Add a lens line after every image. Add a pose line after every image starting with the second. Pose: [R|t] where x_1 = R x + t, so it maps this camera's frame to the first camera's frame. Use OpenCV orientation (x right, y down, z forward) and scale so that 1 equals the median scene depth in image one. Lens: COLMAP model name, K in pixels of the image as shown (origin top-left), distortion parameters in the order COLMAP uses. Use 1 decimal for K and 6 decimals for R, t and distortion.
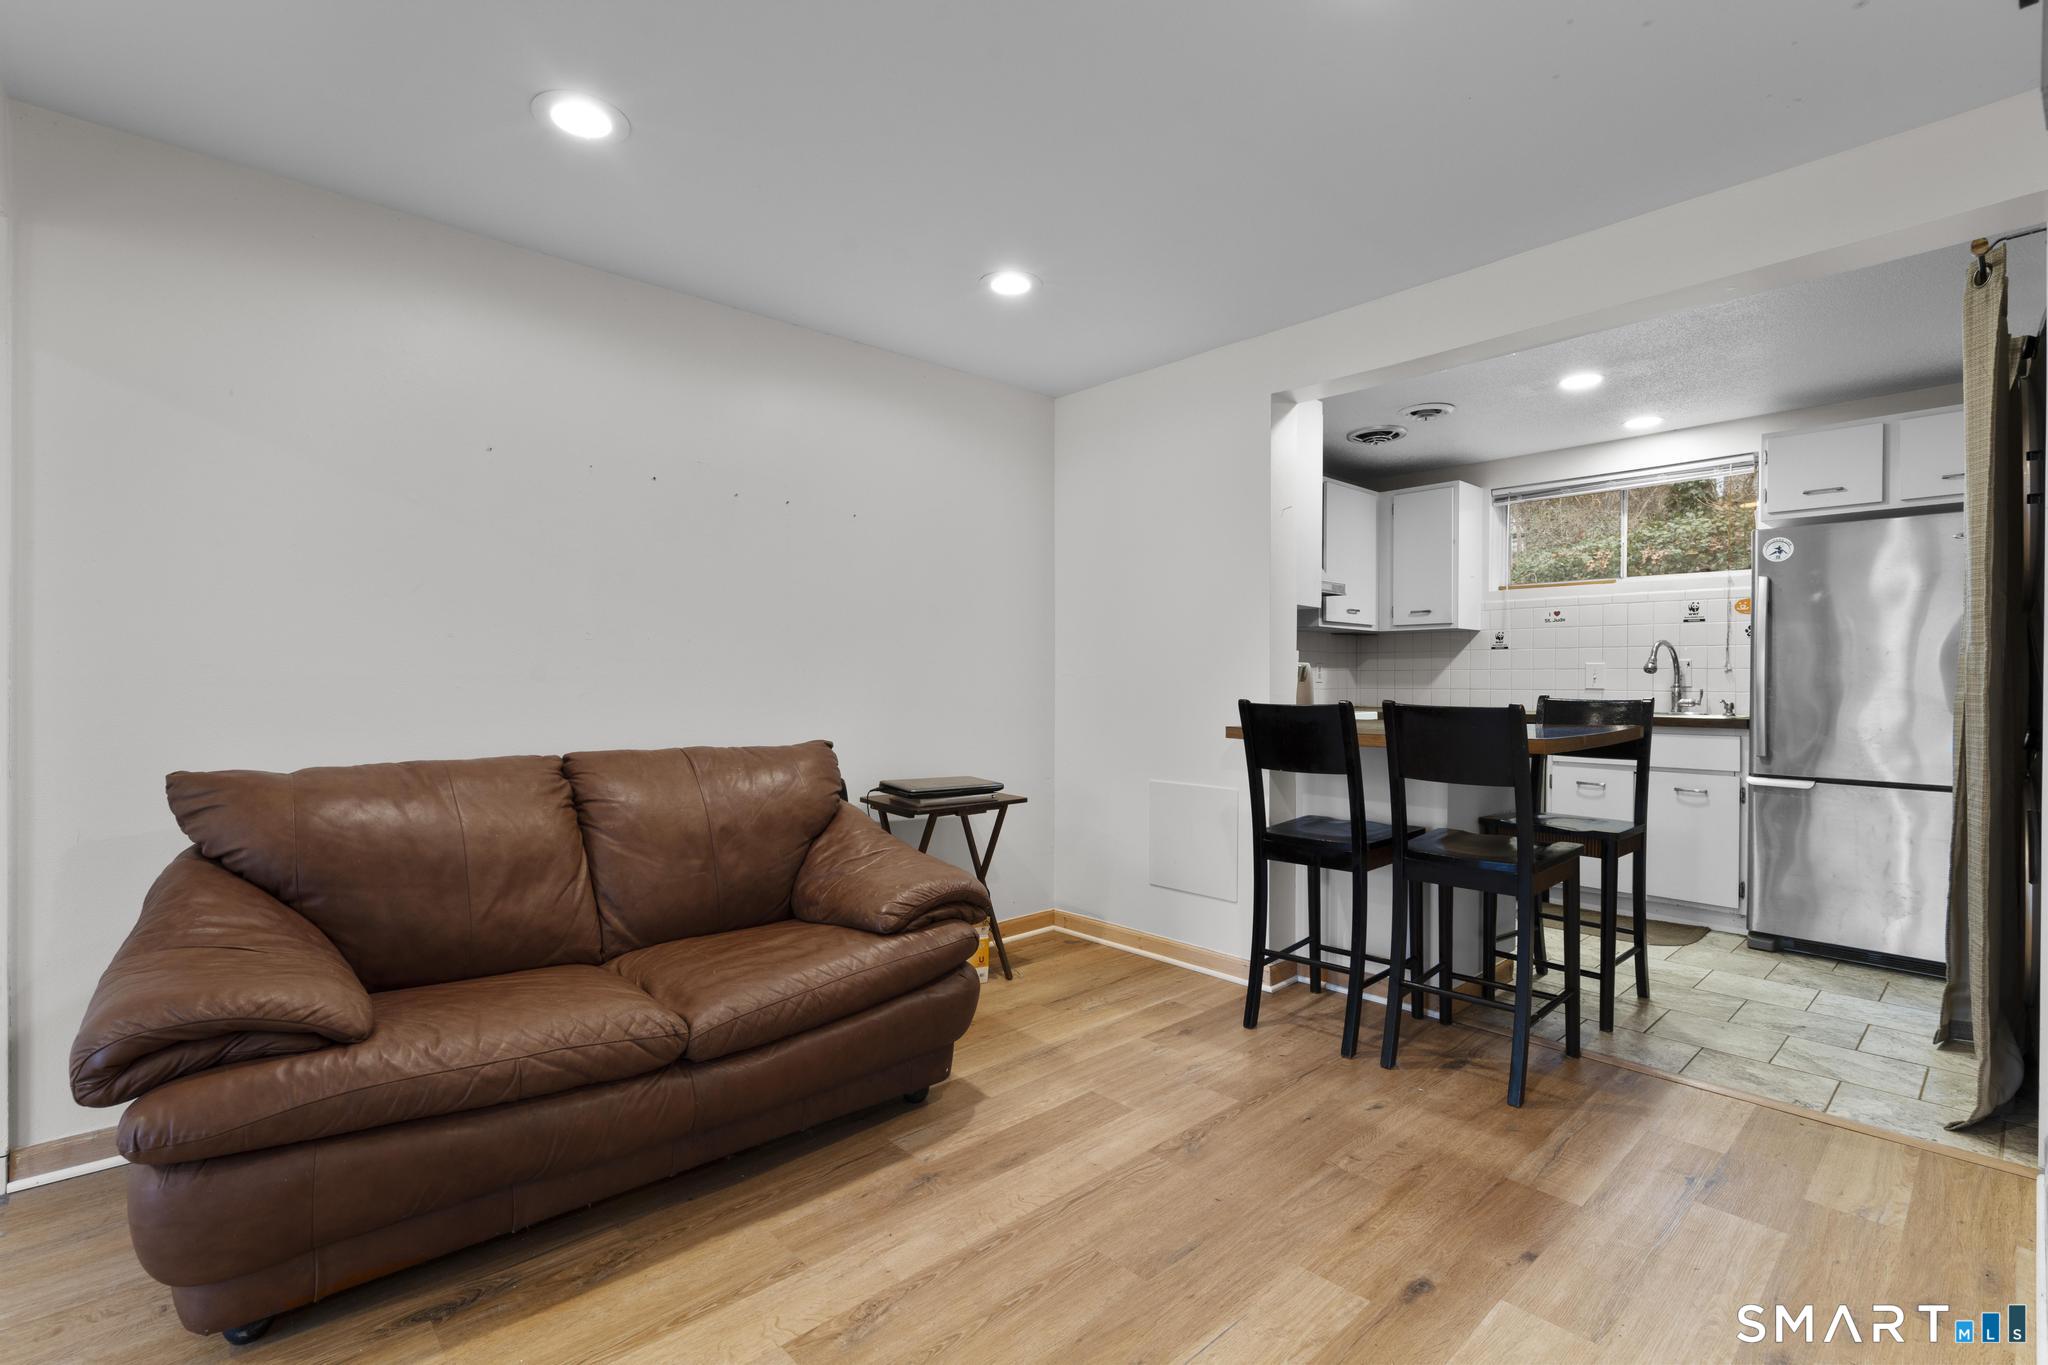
lens RADIAL K [[922.8, 0, 1024.0], [0, 922.8, 682.5], [0, 0, 1]] dist [-0.002038, 0.000142]
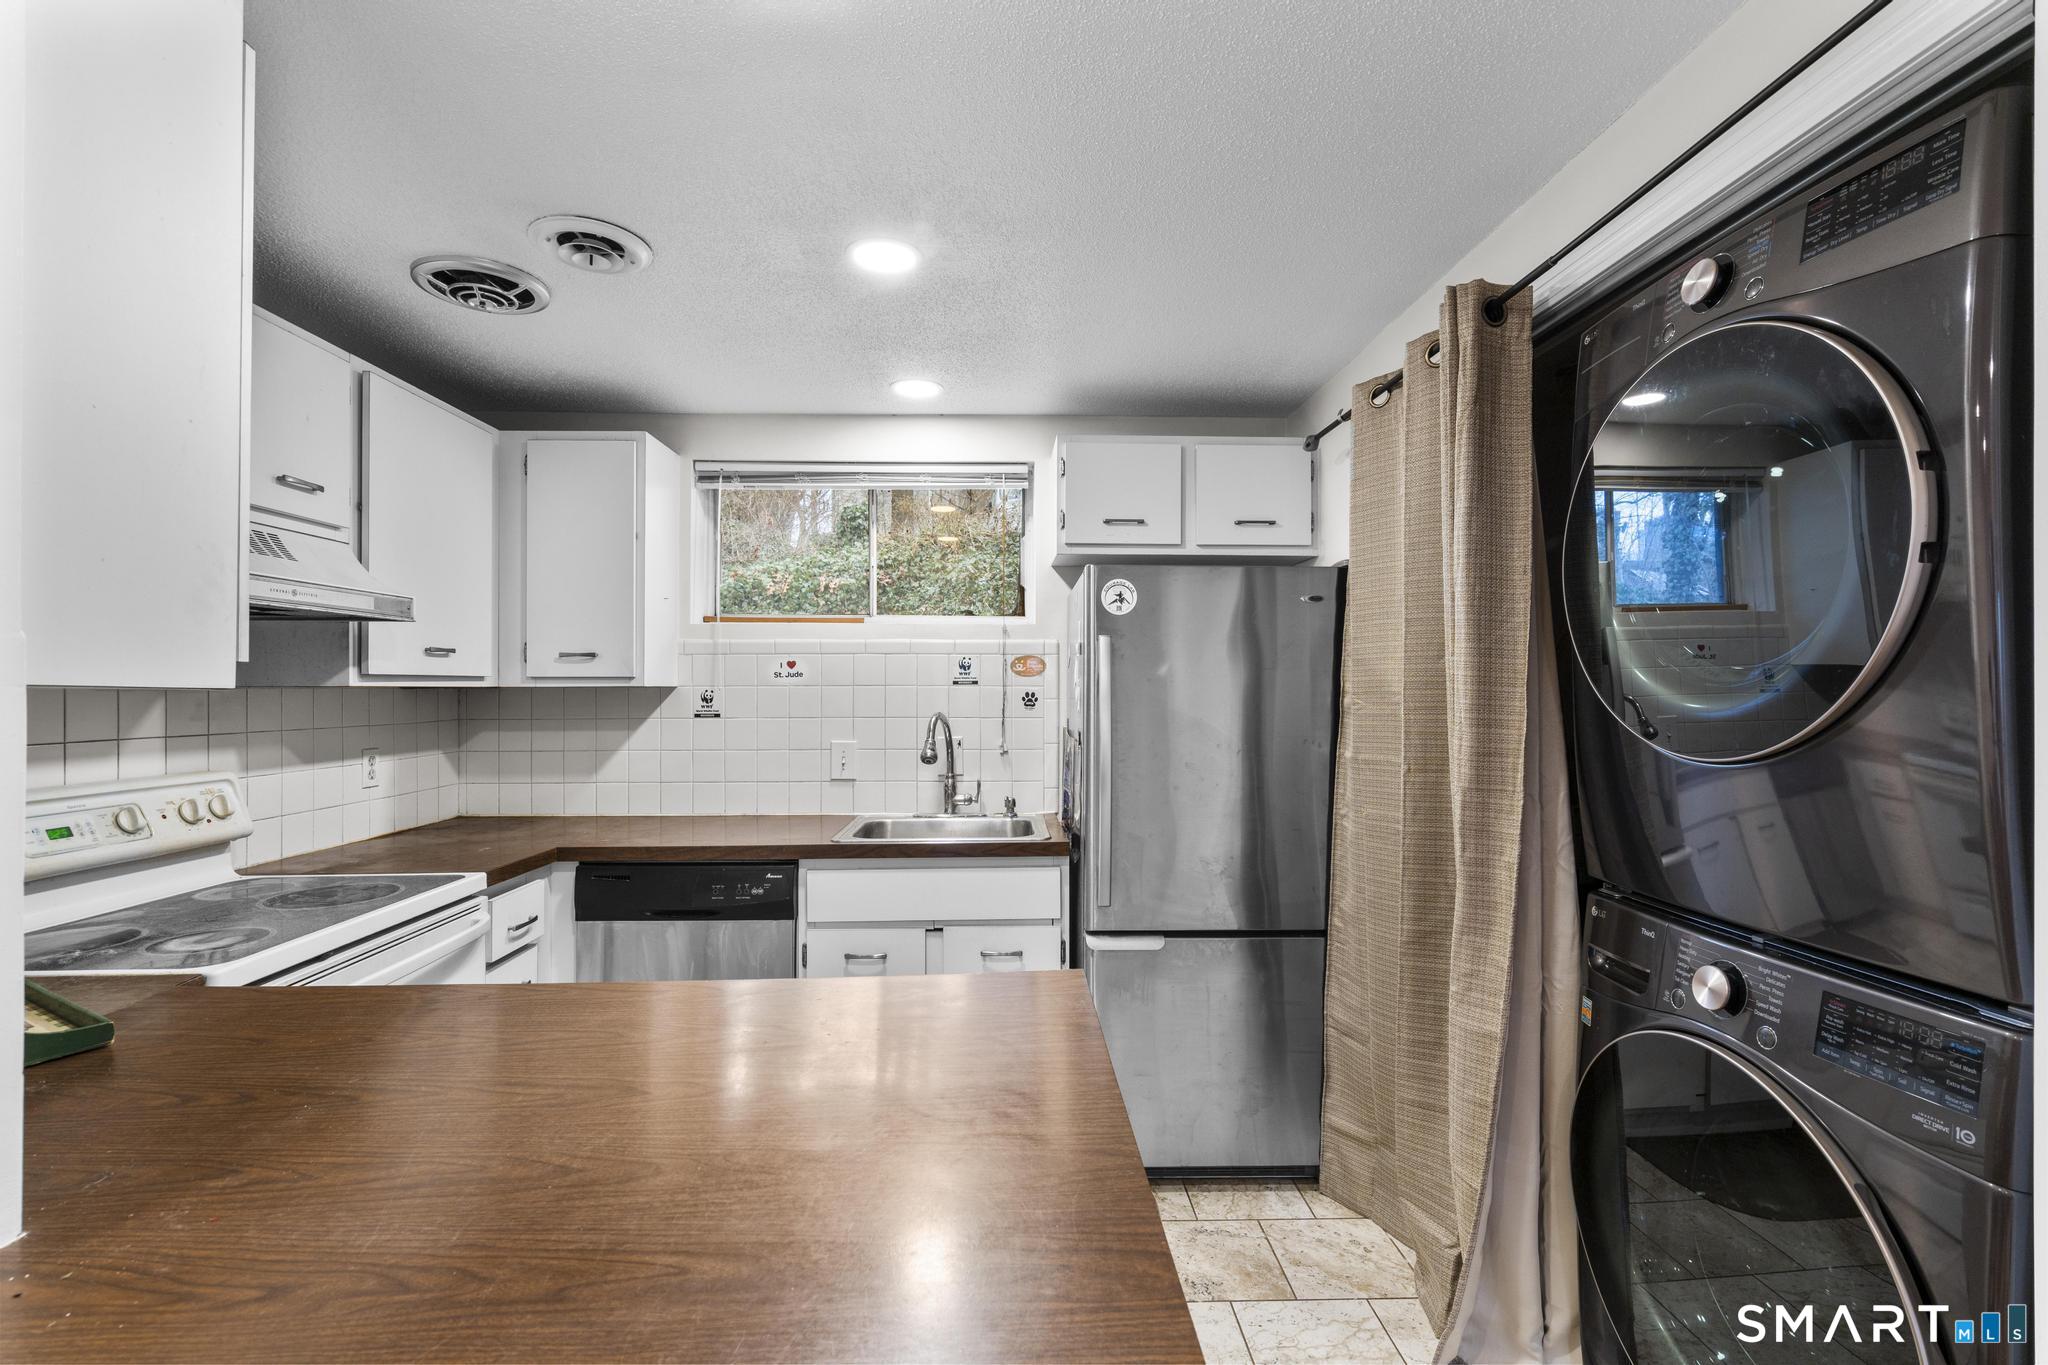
lens RADIAL K [[914.3, 0, 1024.0], [0, 914.3, 682.5], [0, 0, 1]] dist [-0.011520, 0.005895]
pose [[0.649310, -0.000590, 0.760524, 0.214177], [0.006248, 0.999970, -0.004558, -0.064348], [-0.760498, 0.007712, 0.649294, 0.504041]]
